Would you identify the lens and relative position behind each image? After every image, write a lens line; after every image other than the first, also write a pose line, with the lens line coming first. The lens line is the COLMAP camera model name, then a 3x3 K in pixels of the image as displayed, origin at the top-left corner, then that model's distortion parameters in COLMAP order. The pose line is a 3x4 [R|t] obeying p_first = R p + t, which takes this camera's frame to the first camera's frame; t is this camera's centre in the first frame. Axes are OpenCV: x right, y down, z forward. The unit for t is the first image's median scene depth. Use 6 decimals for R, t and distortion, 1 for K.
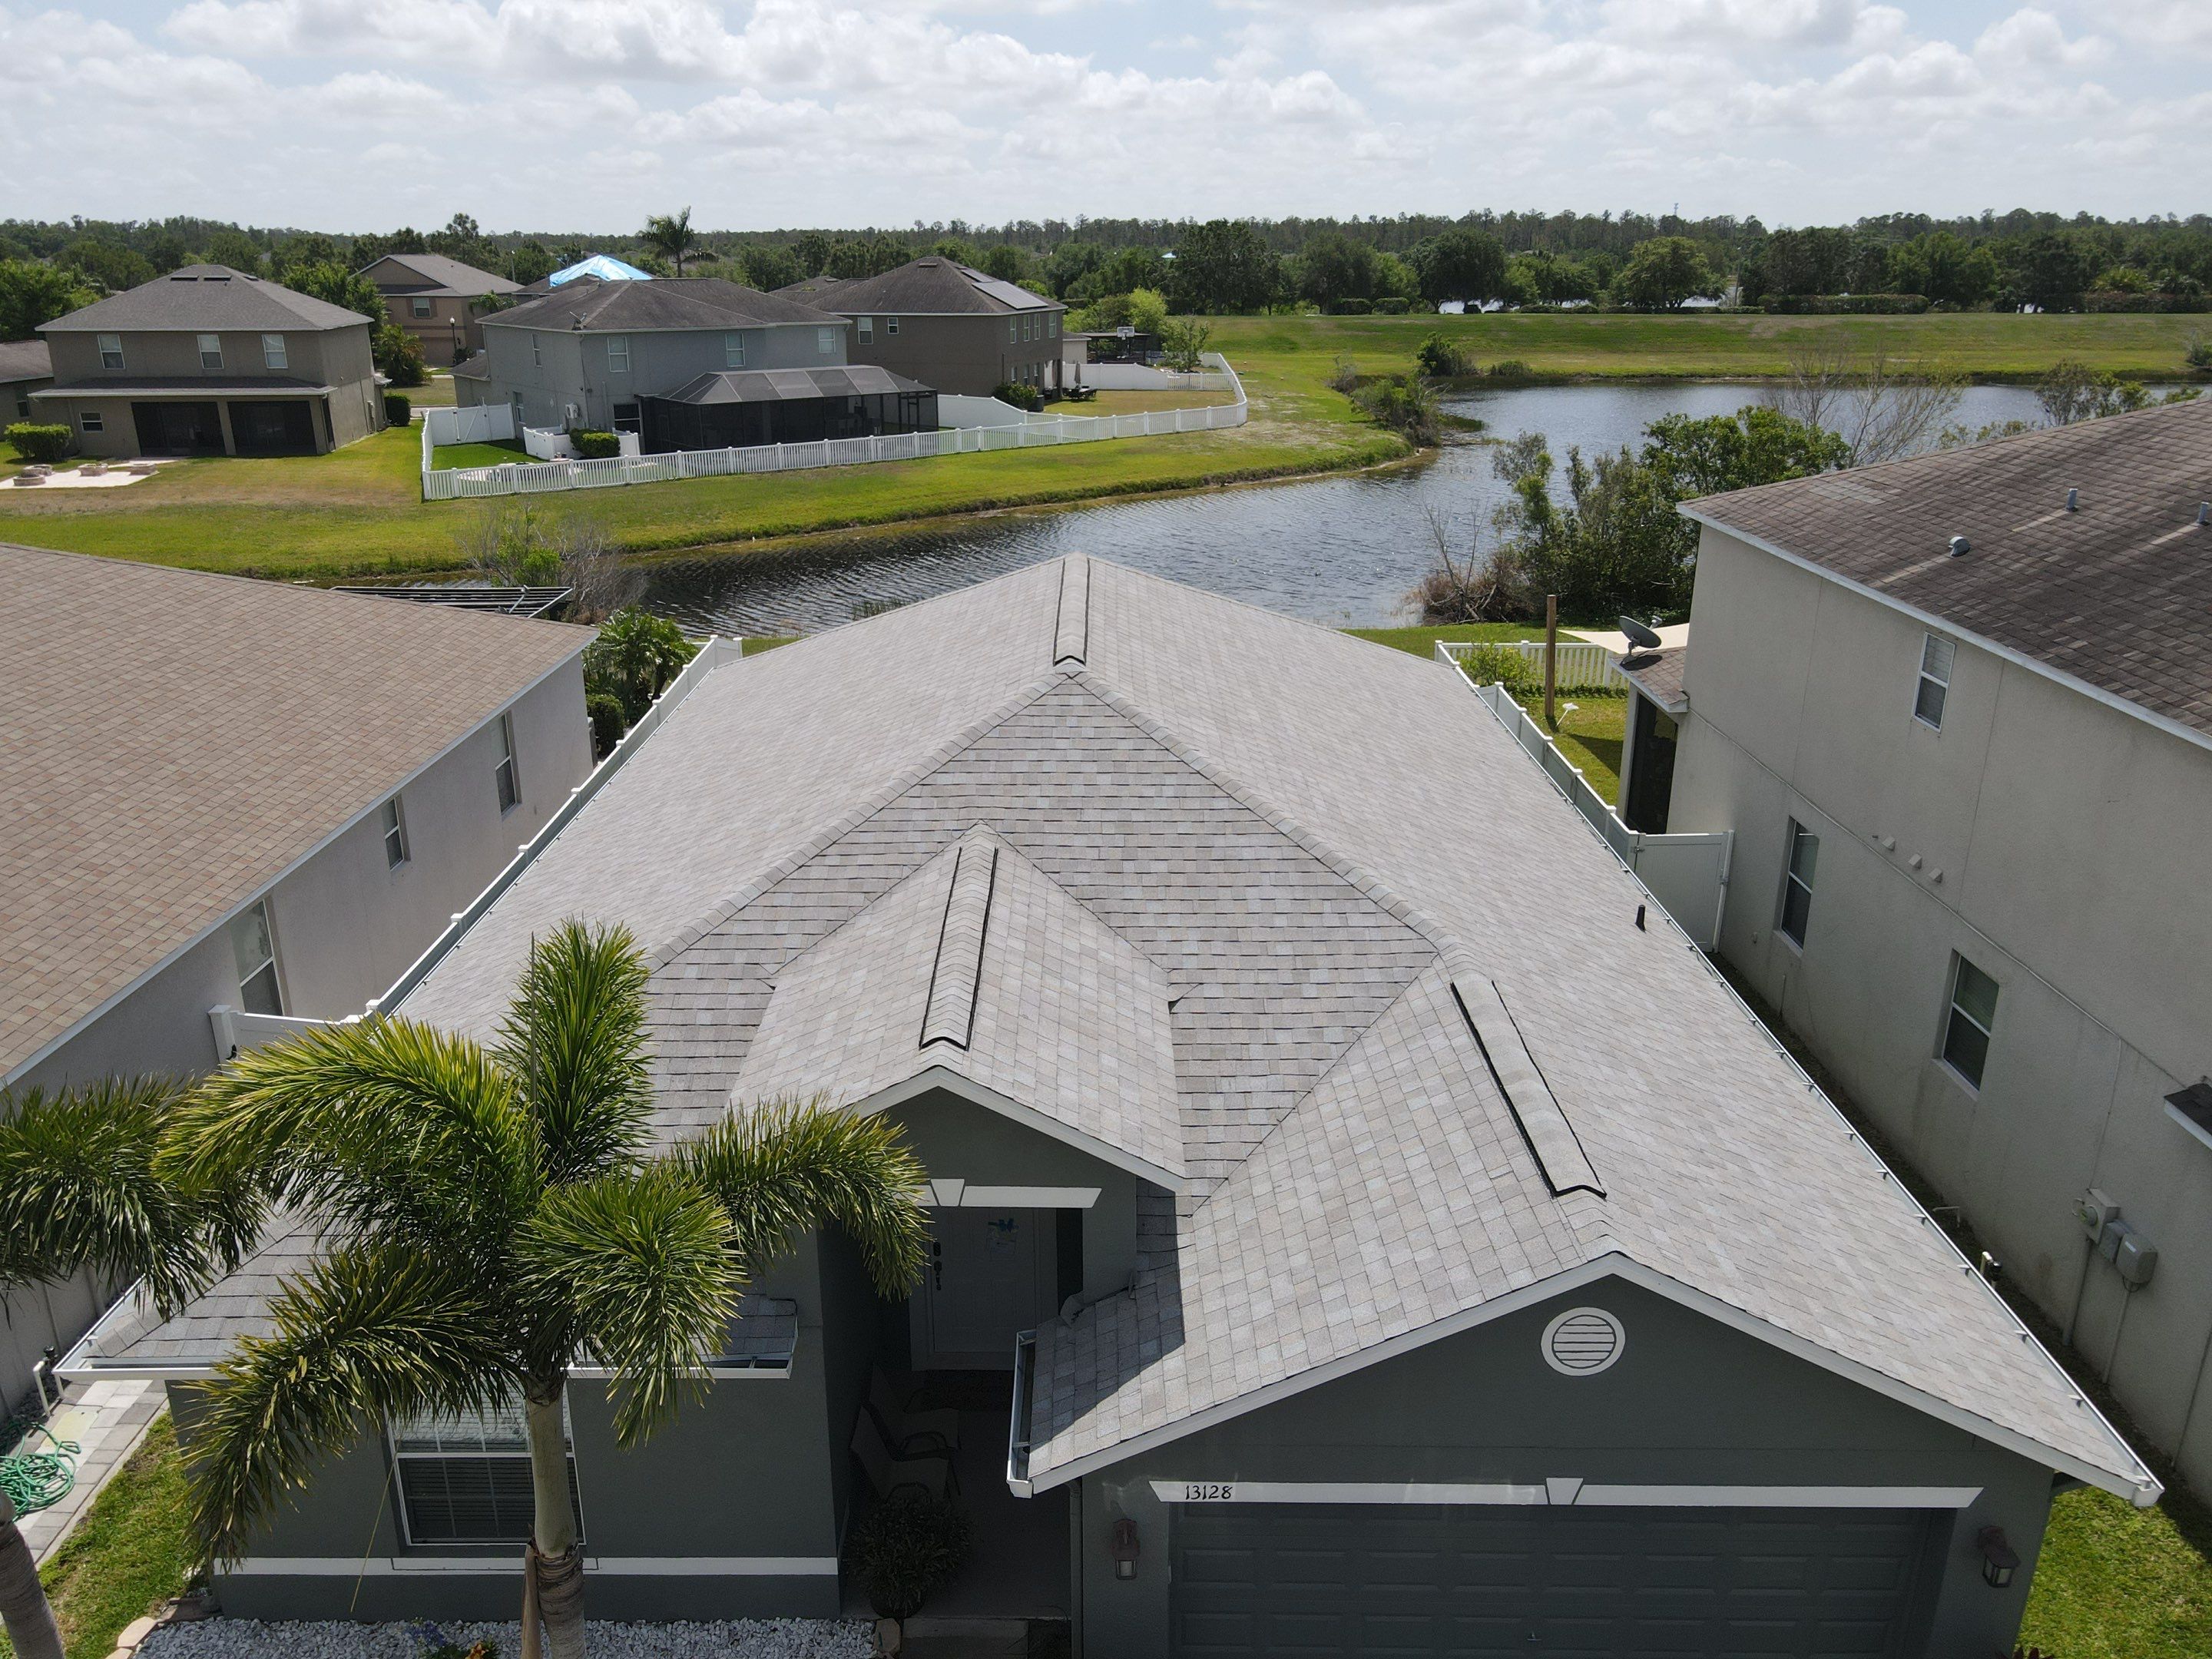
lens RADIAL K [[1618.1, 0, 1103.8], [0, 1618.1, 825.0], [0, 0, 1]] dist [-0.002380, 0.023315]
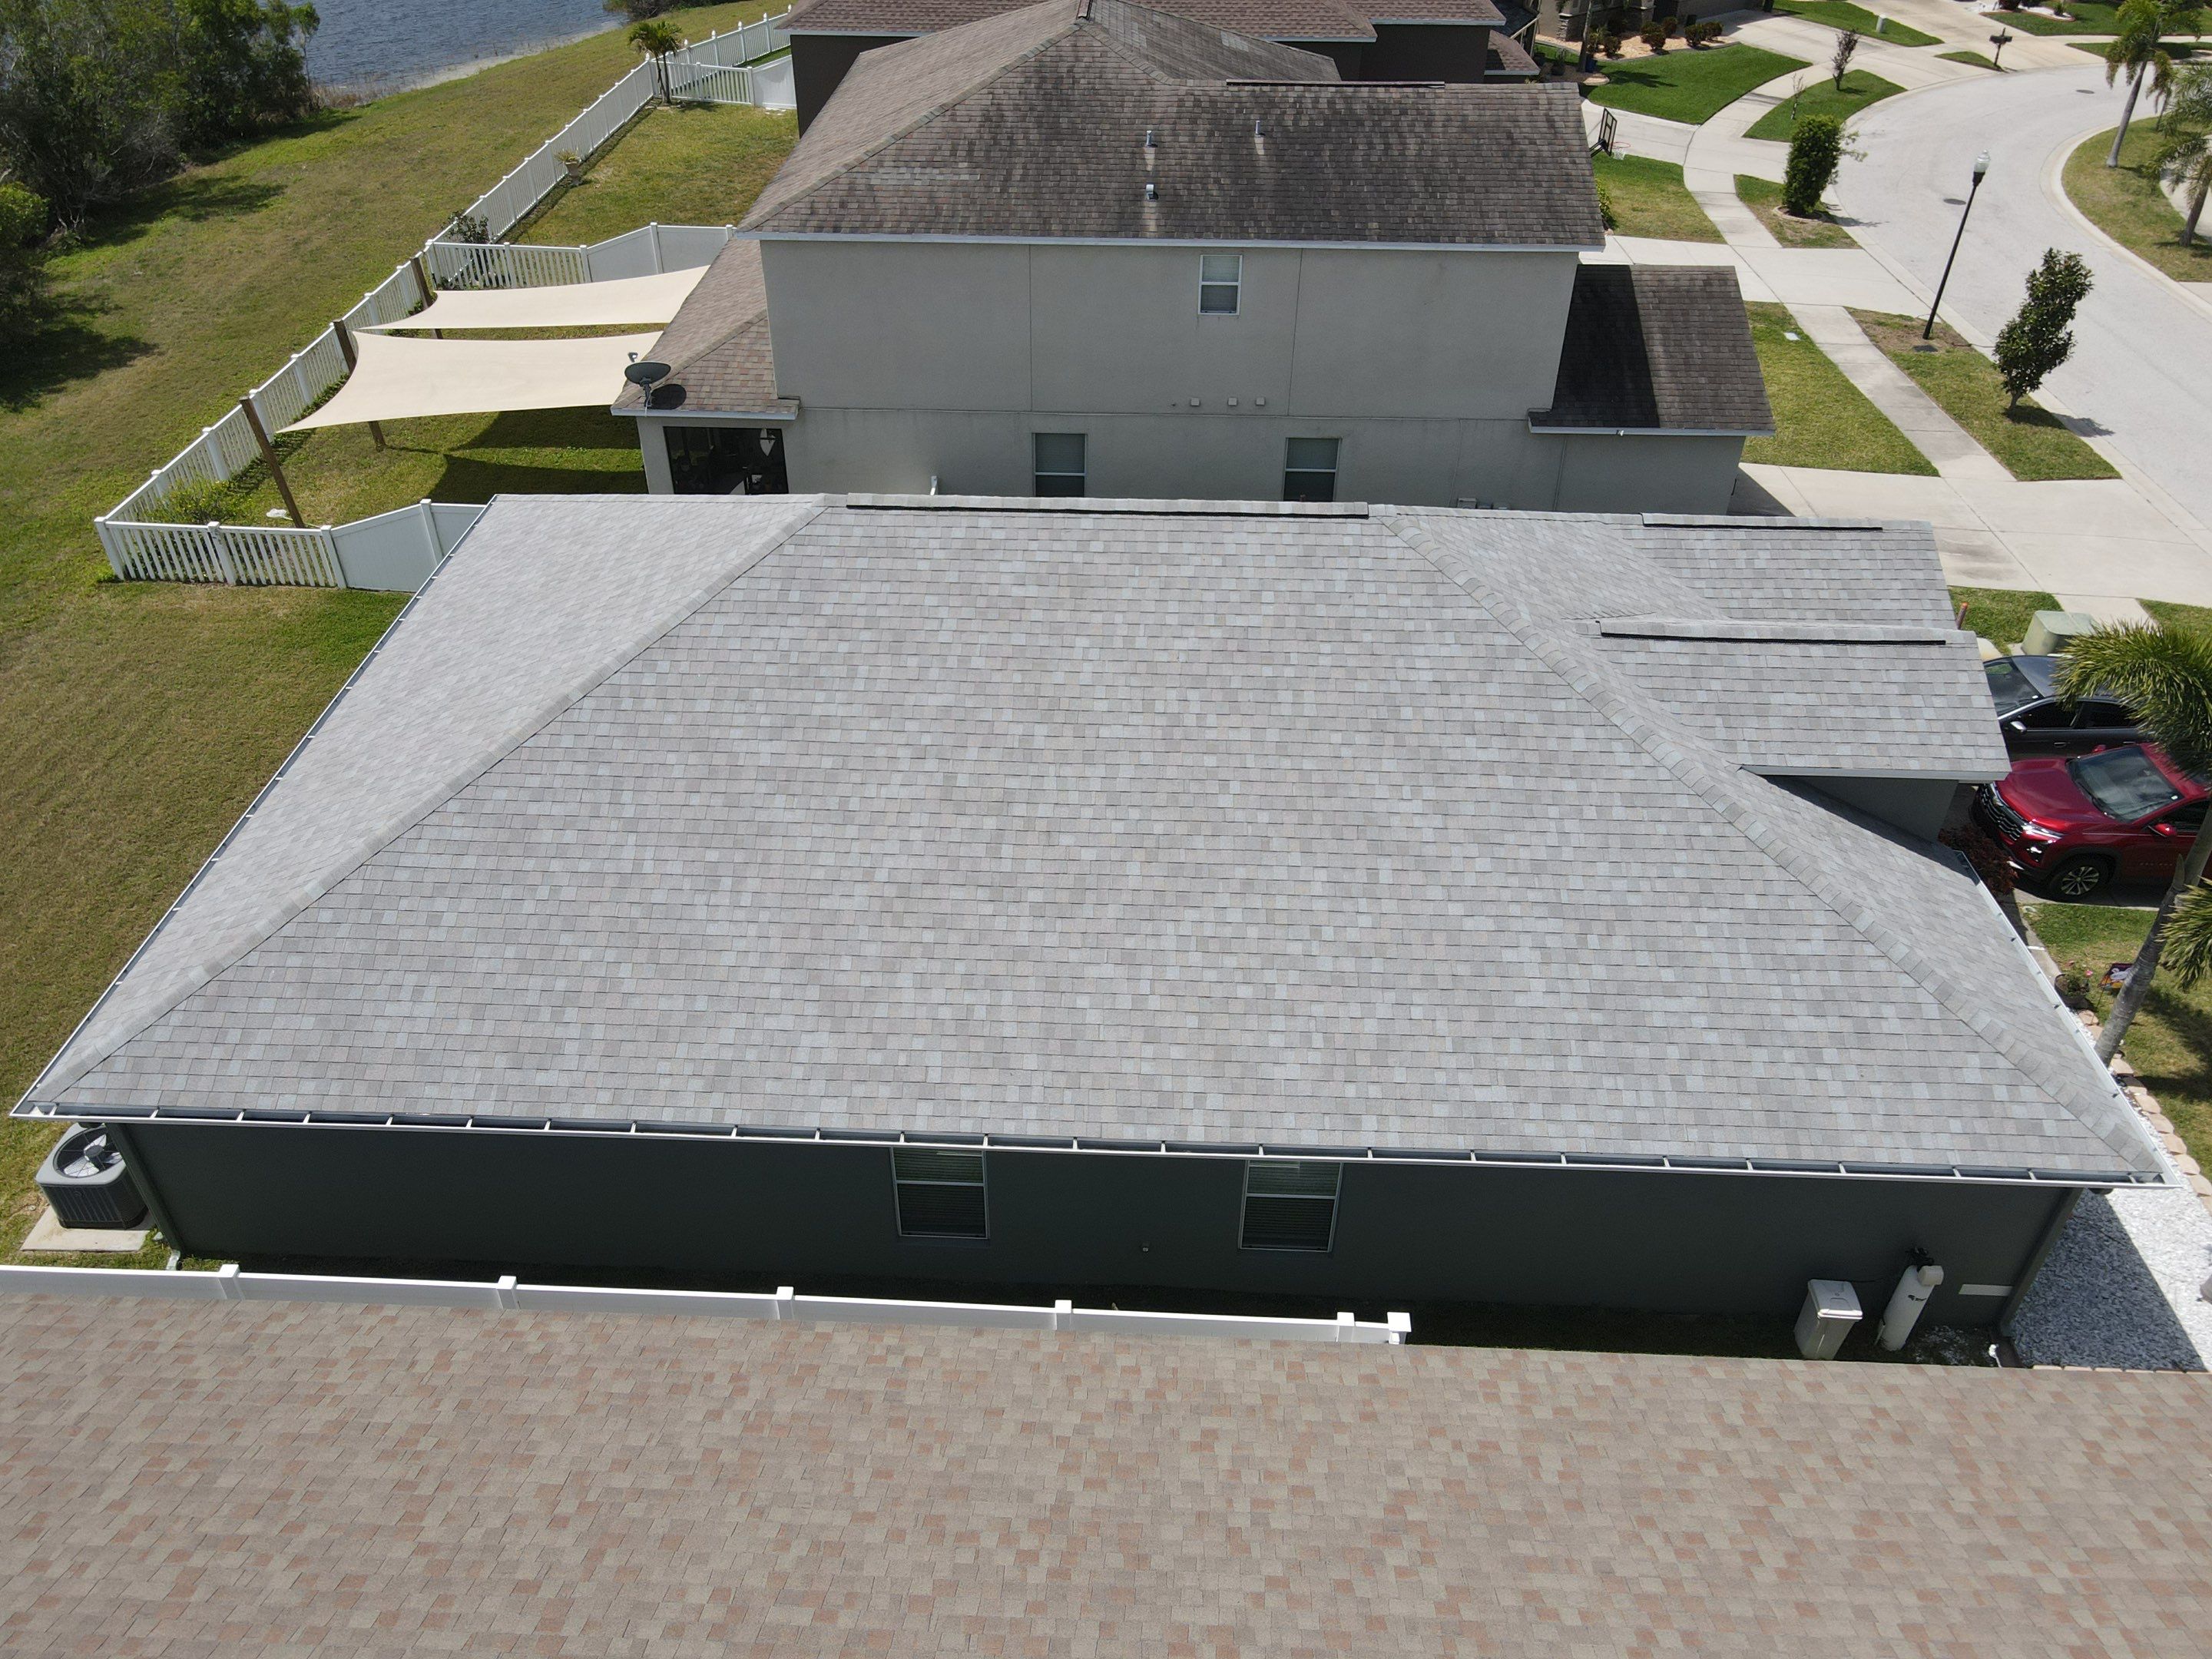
lens RADIAL K [[1618.1, 0, 1076.9], [0, 1618.1, 841.4], [0, 0, 1]] dist [-0.002380, 0.023315]
pose [[0.042397, -0.592942, 0.804128, -0.224006], [0.327438, 0.768647, 0.549515, -0.125391], [-0.943921, 0.240004, 0.226740, 0.205416]]
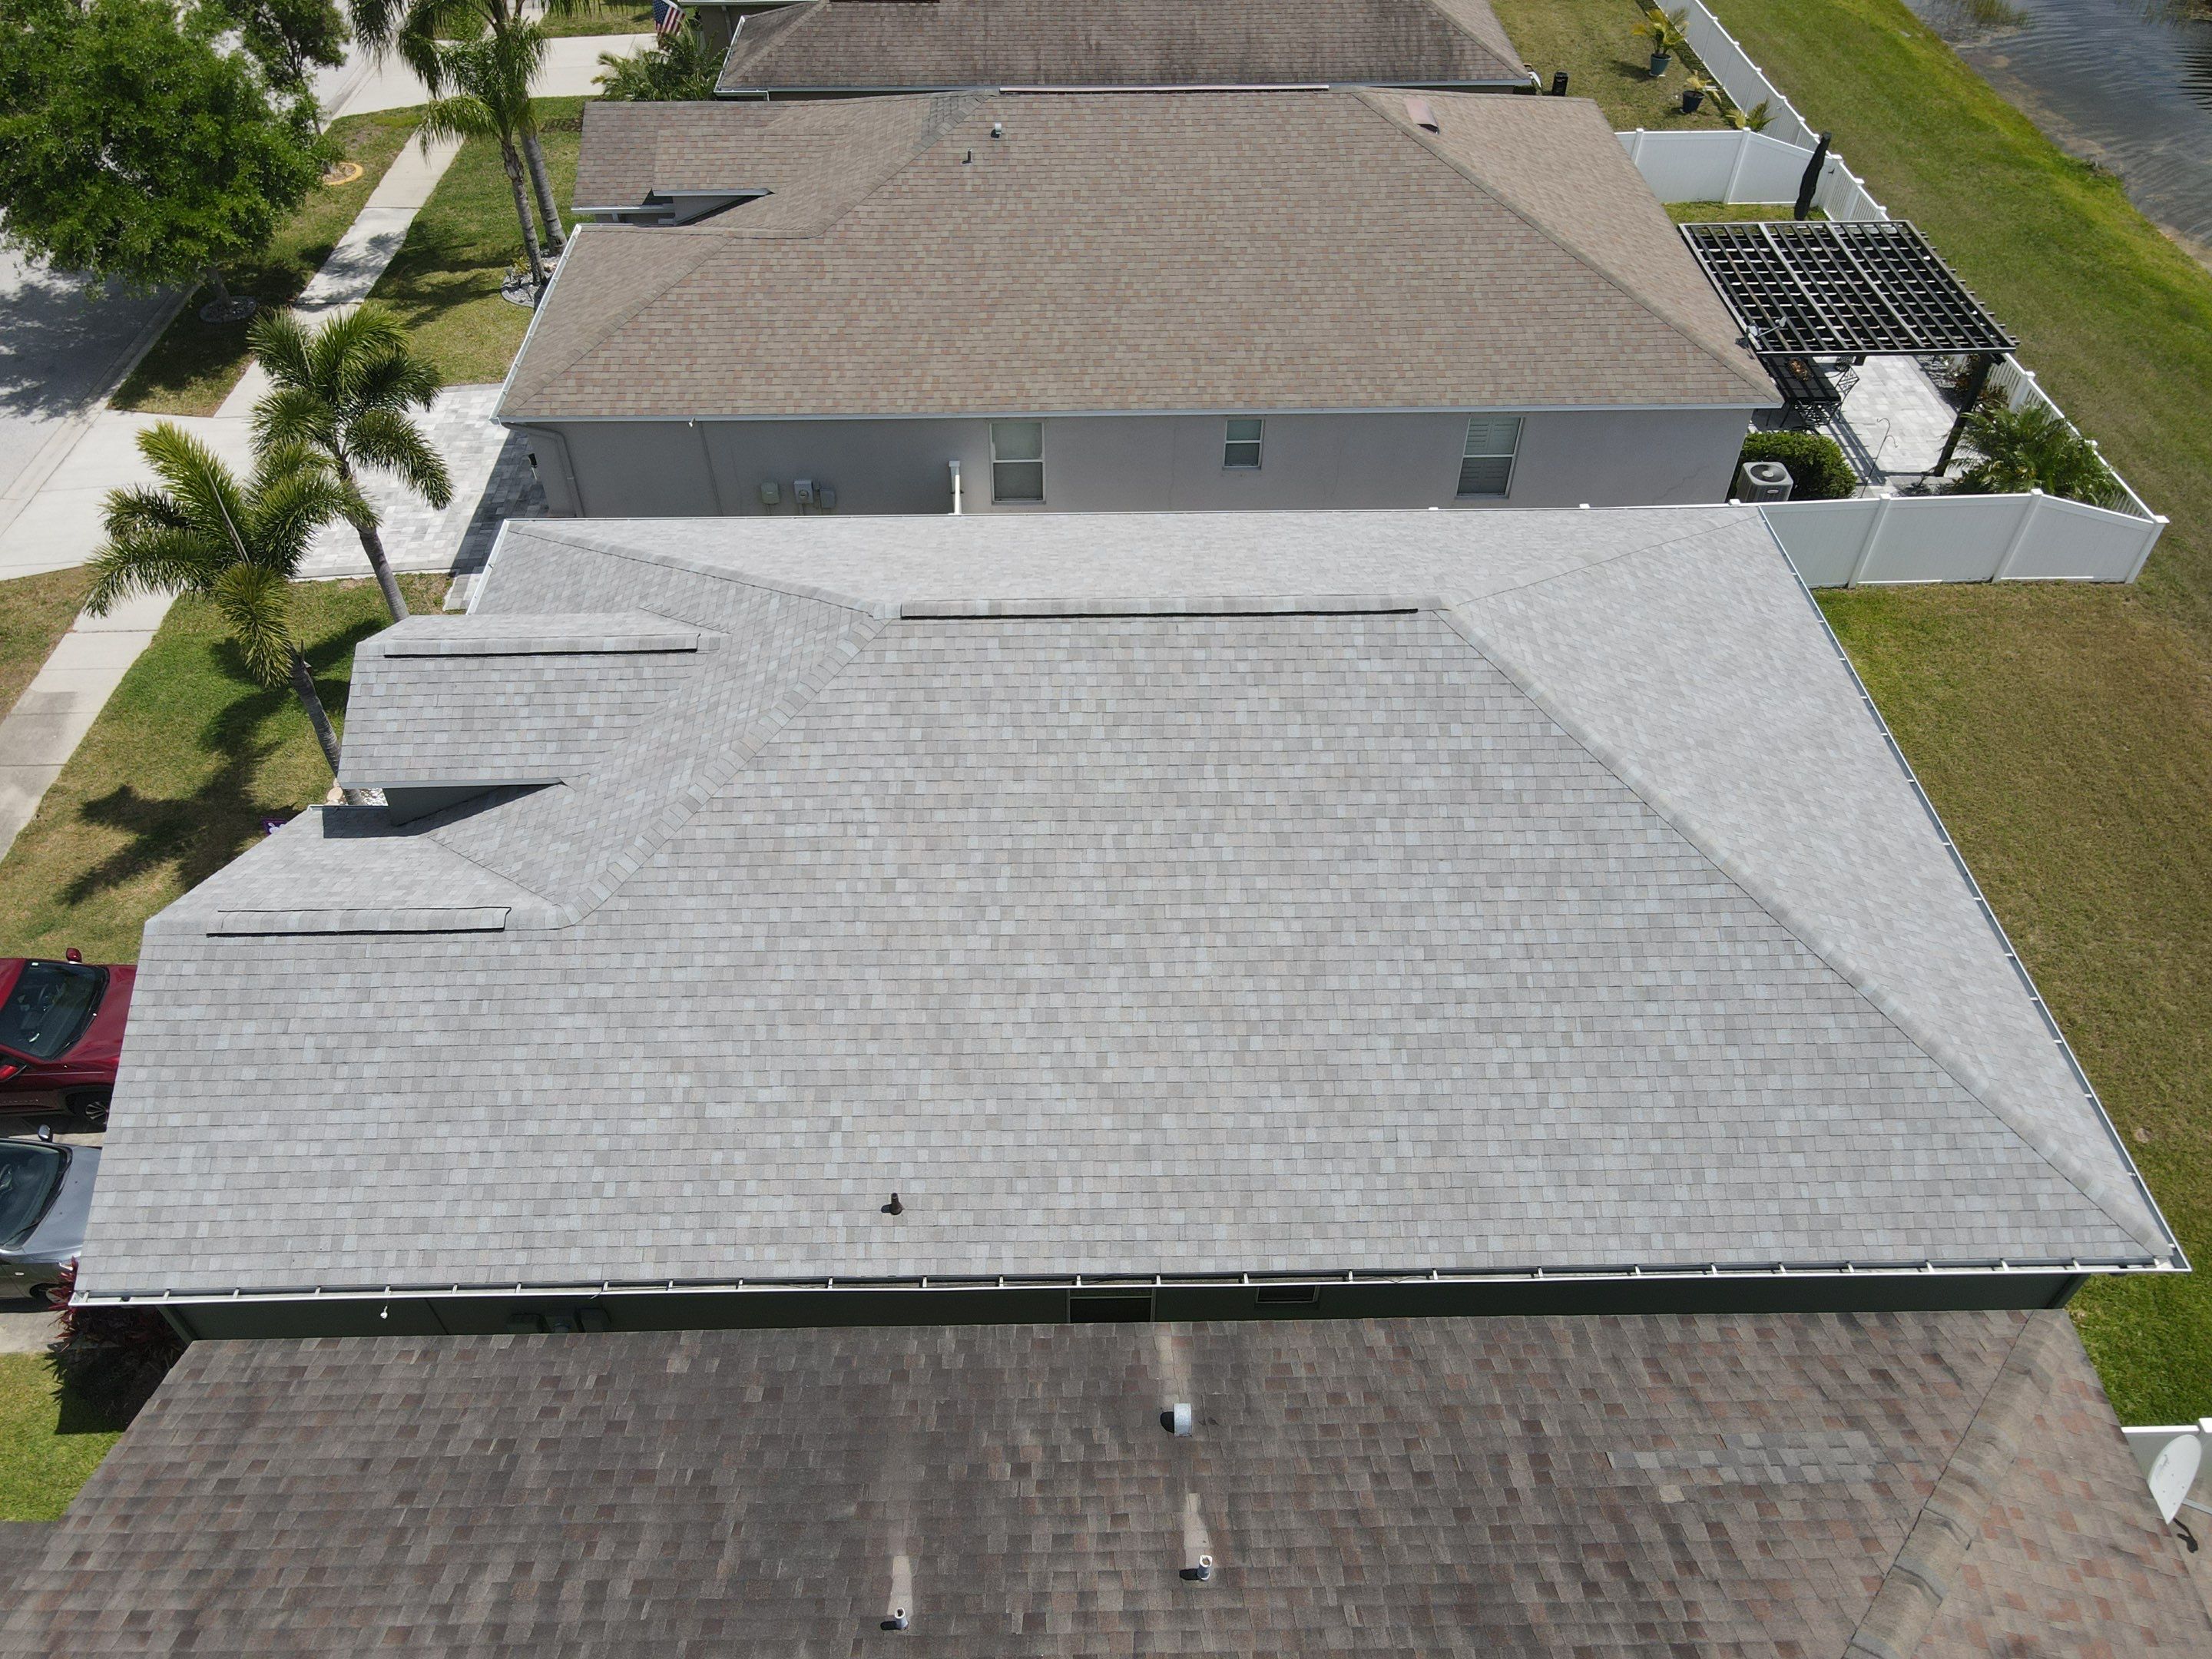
lens RADIAL K [[1618.1, 0, 1065.8], [0, 1618.1, 822.4], [0, 0, 1]] dist [-0.002380, 0.023315]
pose [[0.013507, 0.708184, -0.705899, 0.185584], [-0.323195, 0.671161, 0.667150, -0.164915], [0.946236, 0.219132, 0.237946, 0.180554]]
